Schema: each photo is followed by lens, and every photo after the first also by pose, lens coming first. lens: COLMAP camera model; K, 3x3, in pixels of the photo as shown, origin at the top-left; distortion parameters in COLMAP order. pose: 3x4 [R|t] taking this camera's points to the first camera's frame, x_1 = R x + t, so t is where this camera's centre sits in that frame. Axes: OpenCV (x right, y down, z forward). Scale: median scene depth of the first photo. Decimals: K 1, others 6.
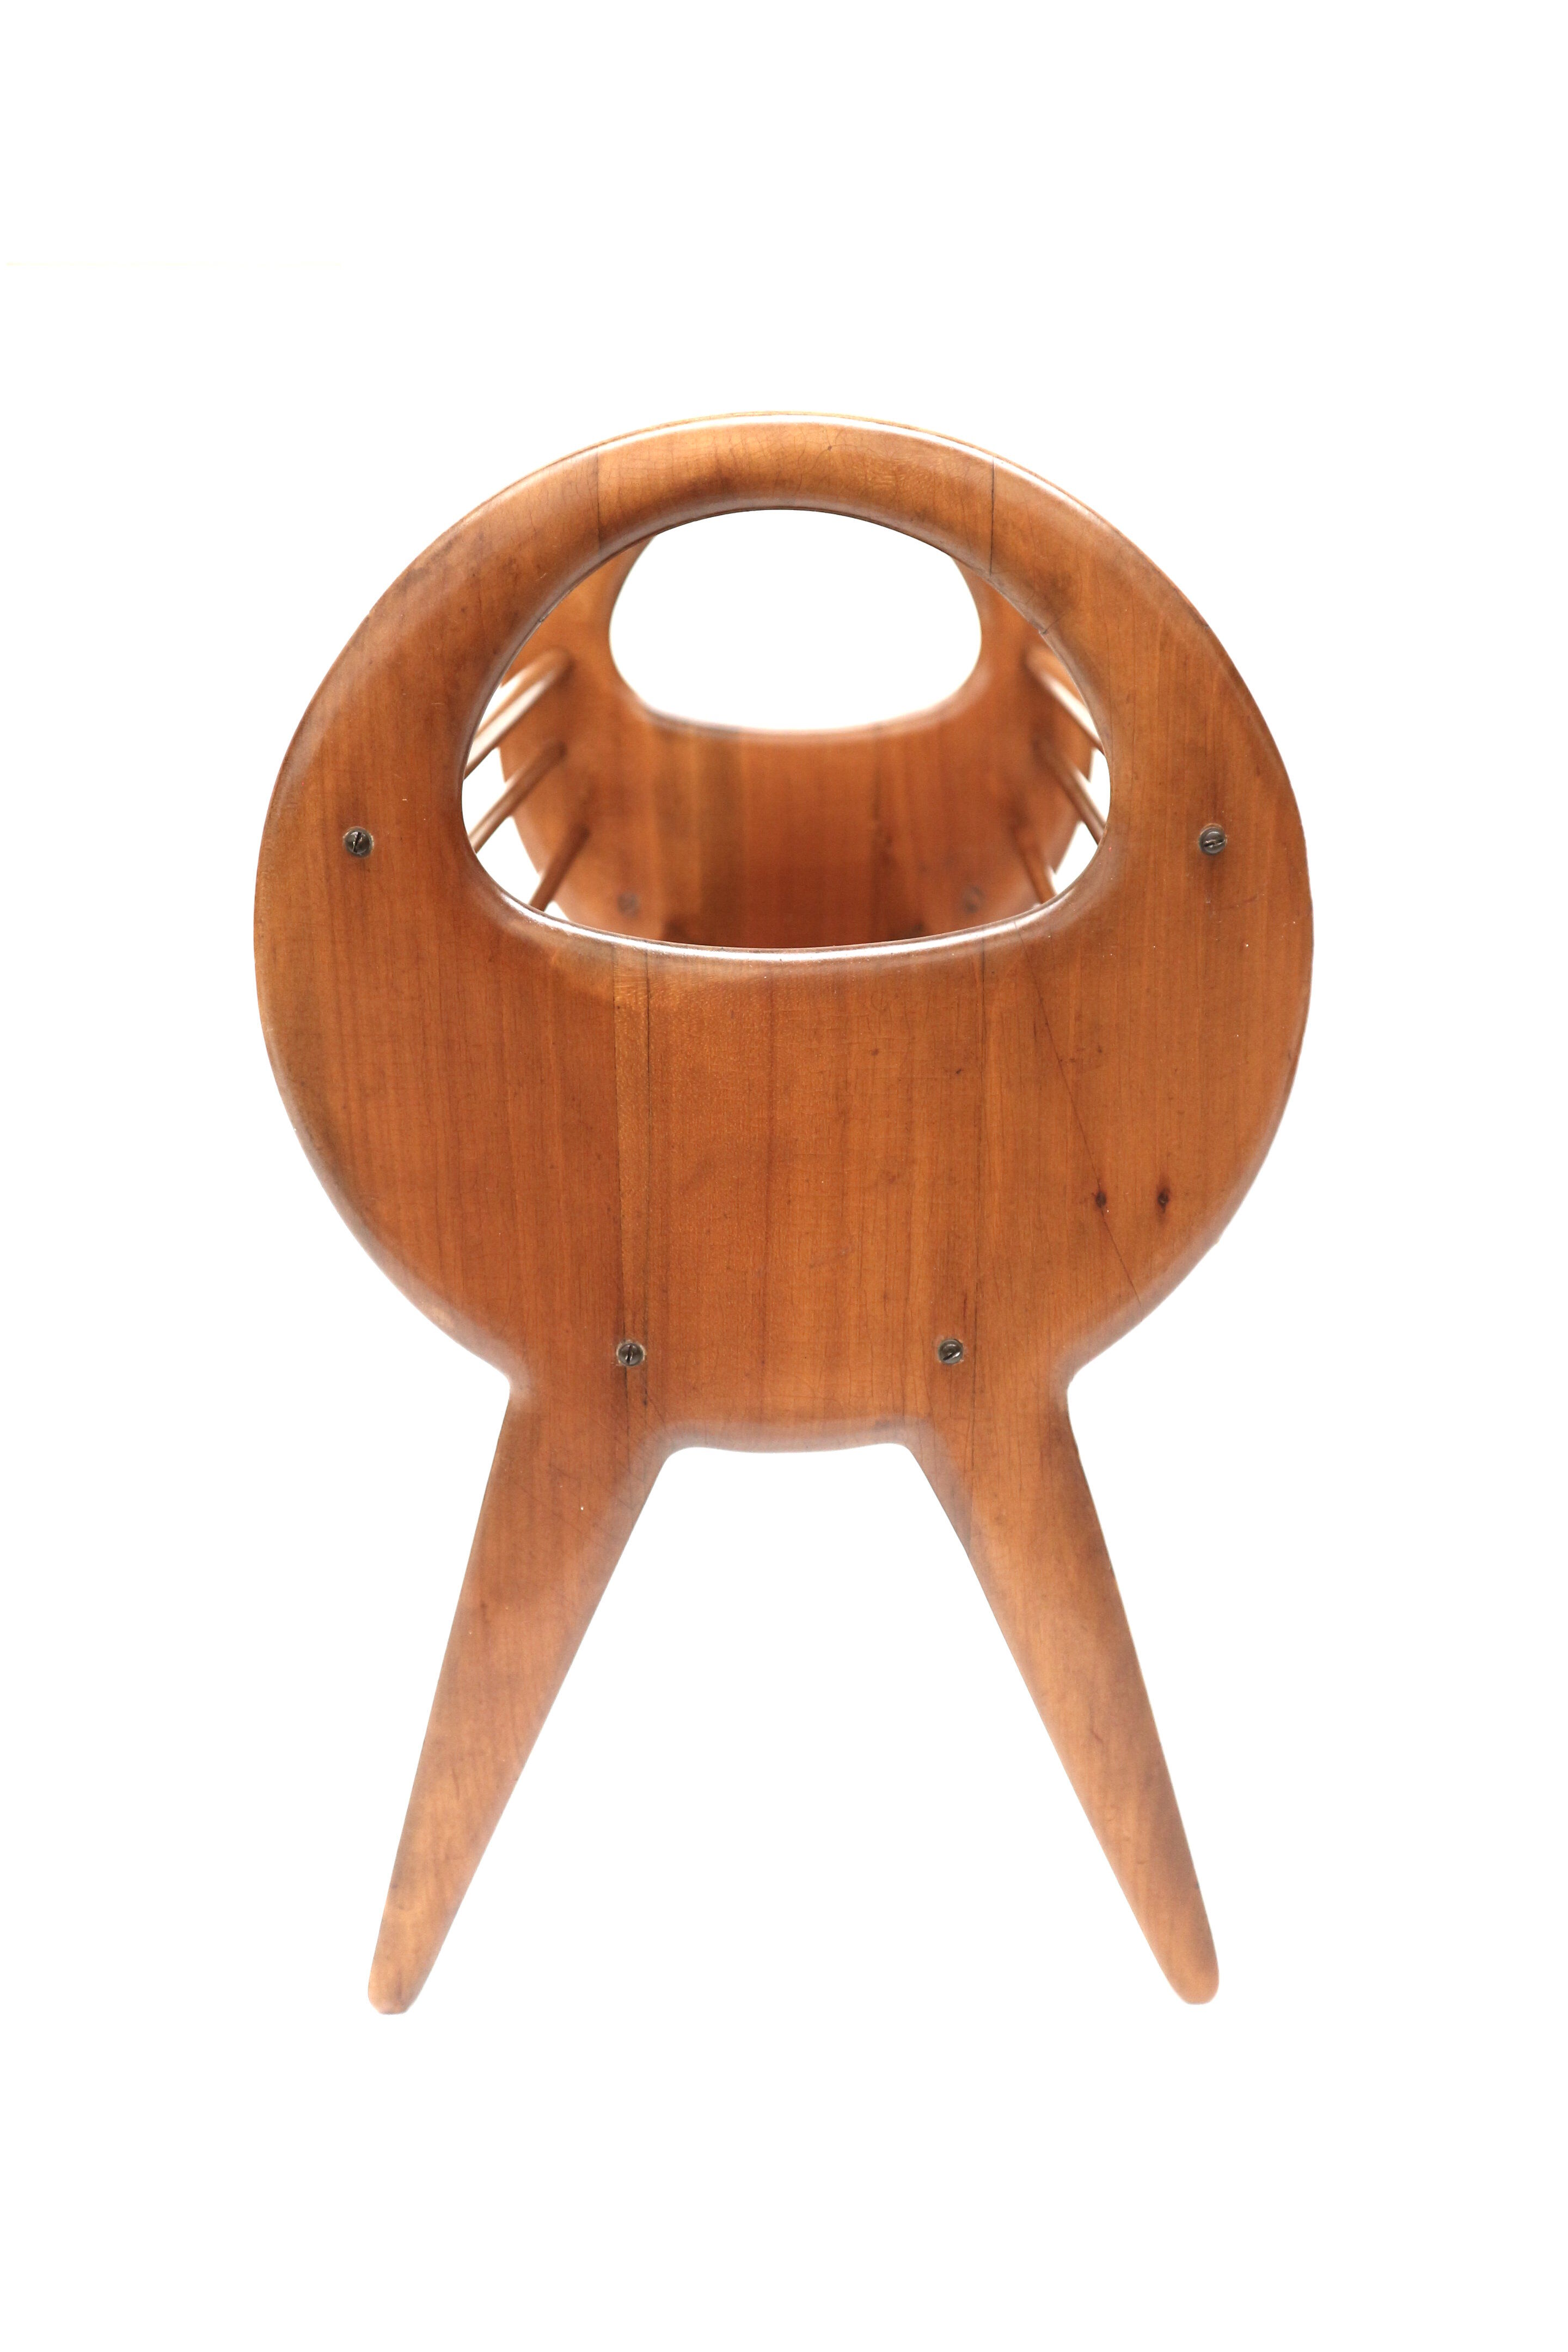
lens RADIAL K [[2371.8, 0, 784.0], [0, 2371.8, 1176.0], [0, 0, 1]] dist [-0.003735, -0.002870]
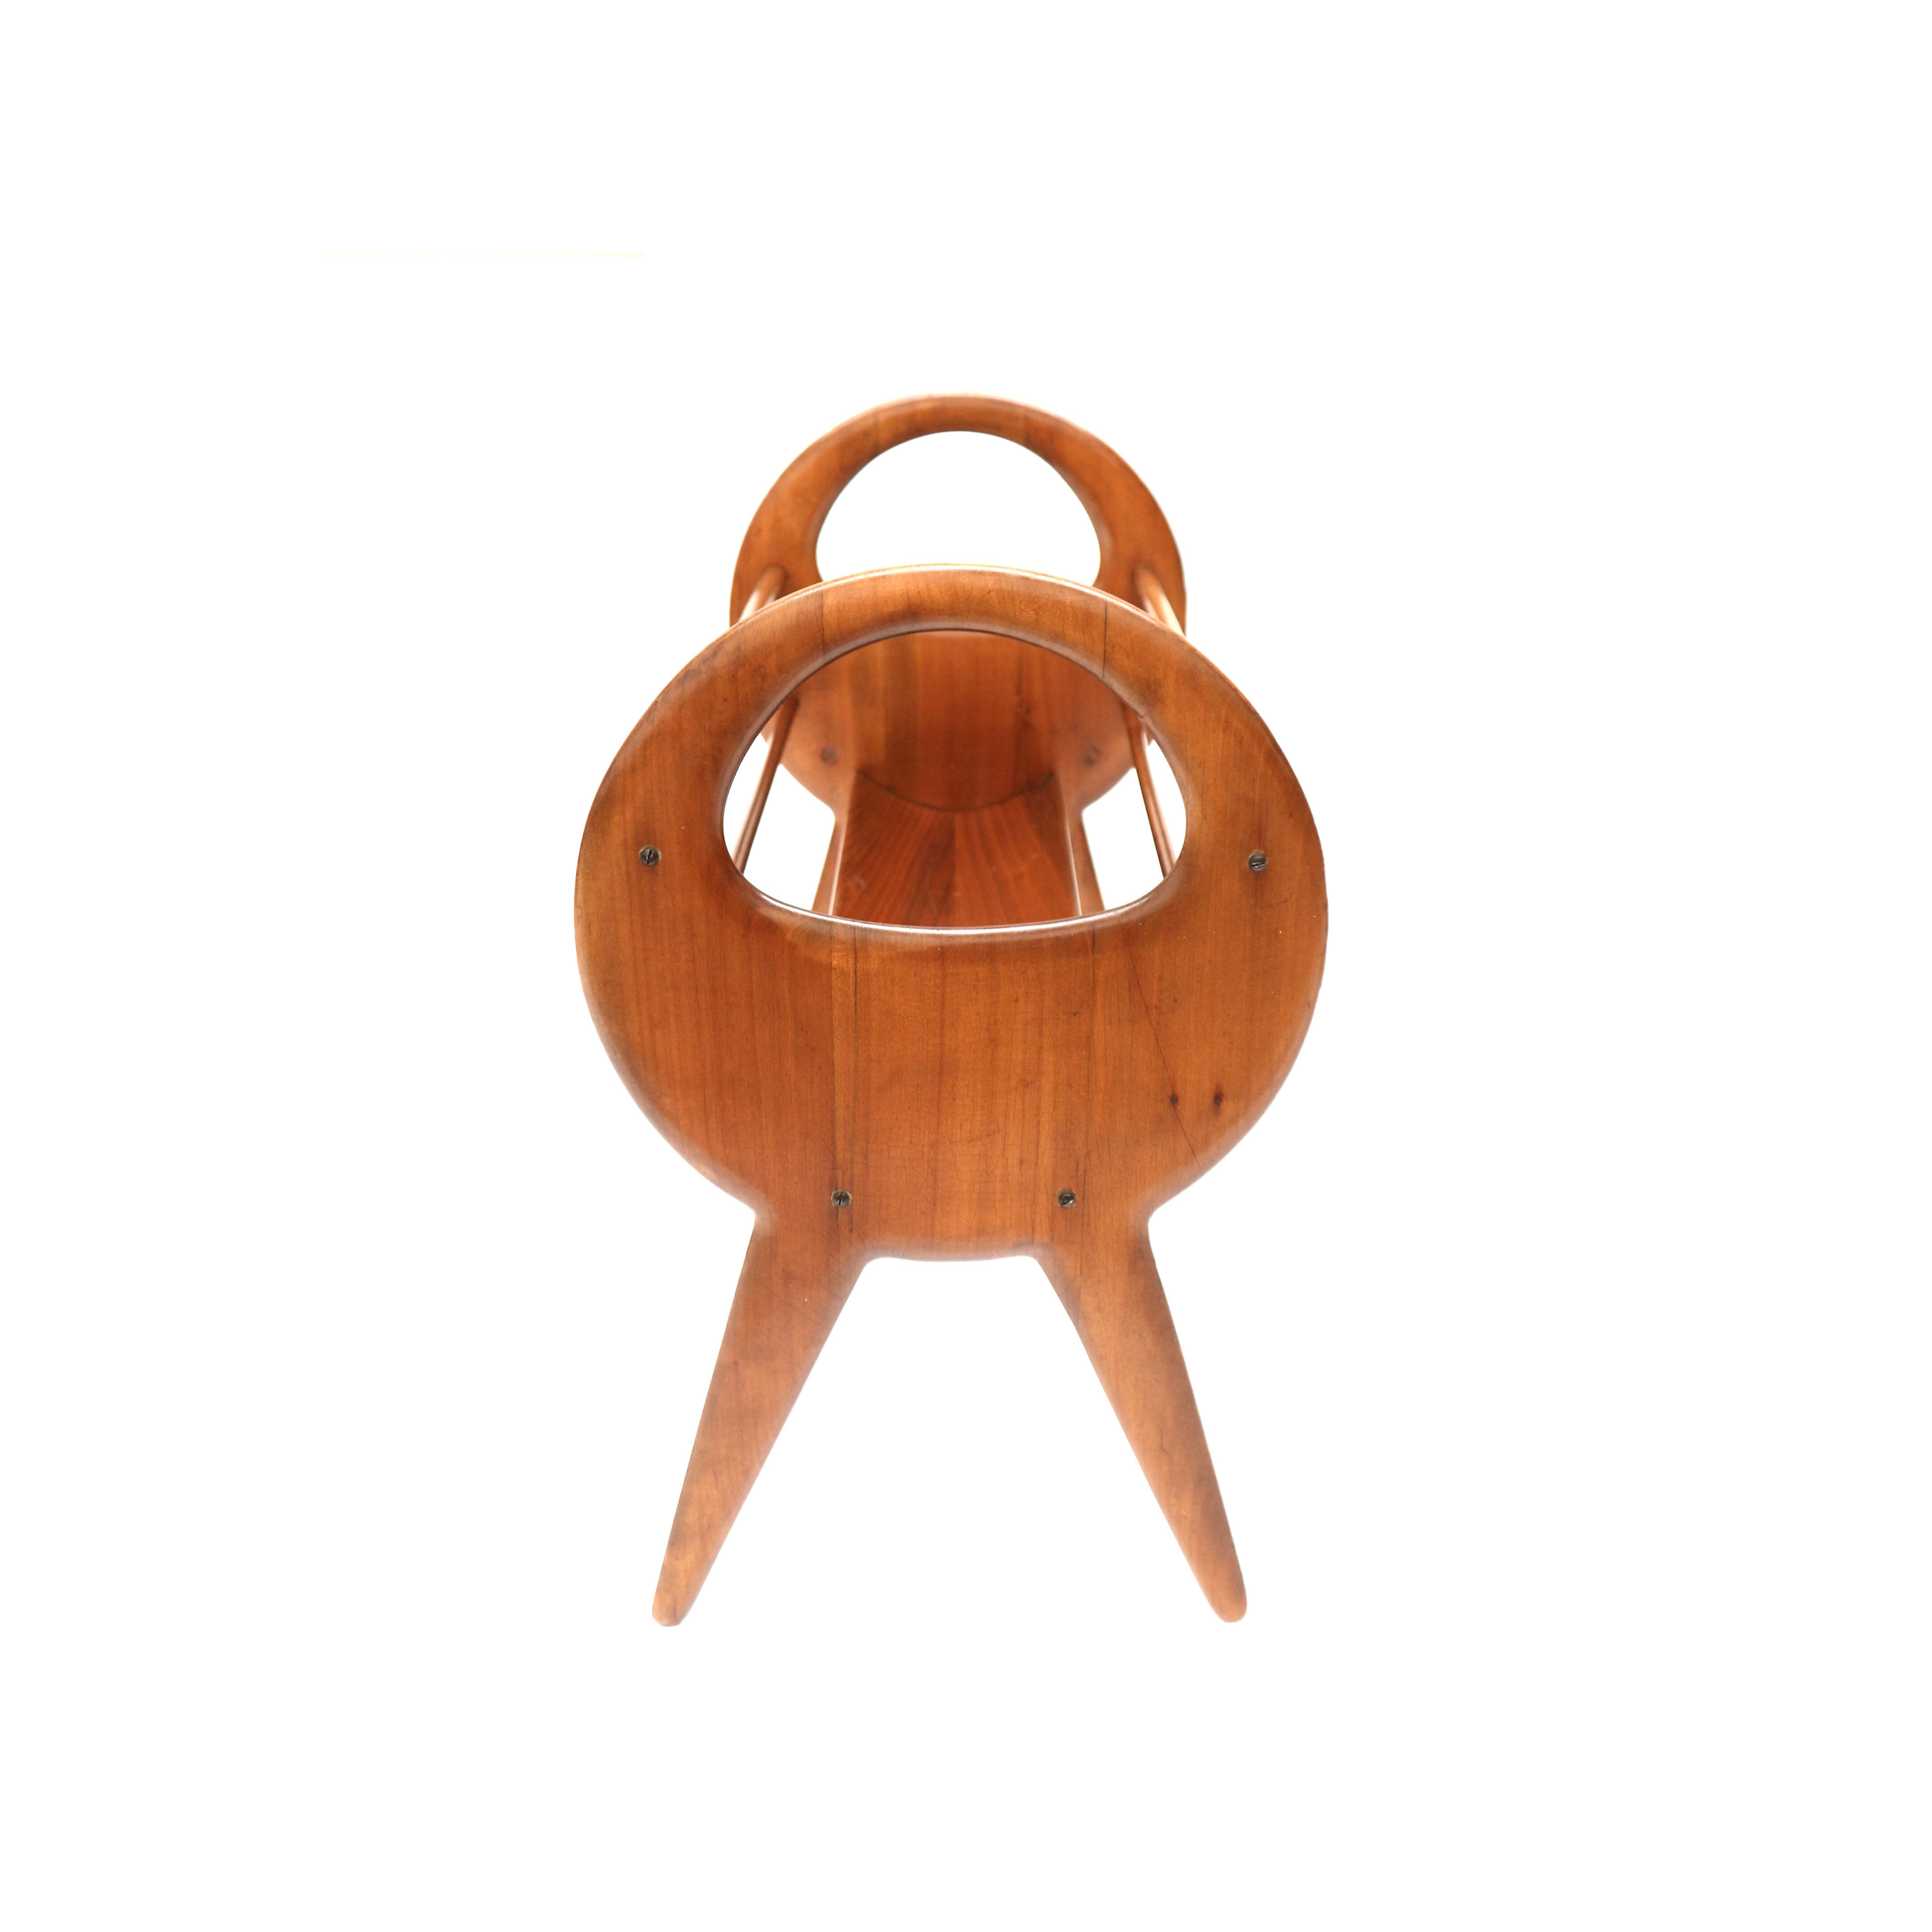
lens RADIAL K [[1964.2, 0, 966.0], [0, 1964.2, 966.0], [0, 0, 1]] dist [0.012319, 0.002113]
pose [[0.999839, 0.008809, 0.015634, -0.009781], [-0.010414, 0.994334, 0.105787, -0.192184], [-0.014614, -0.105932, 0.994266, -0.157418]]
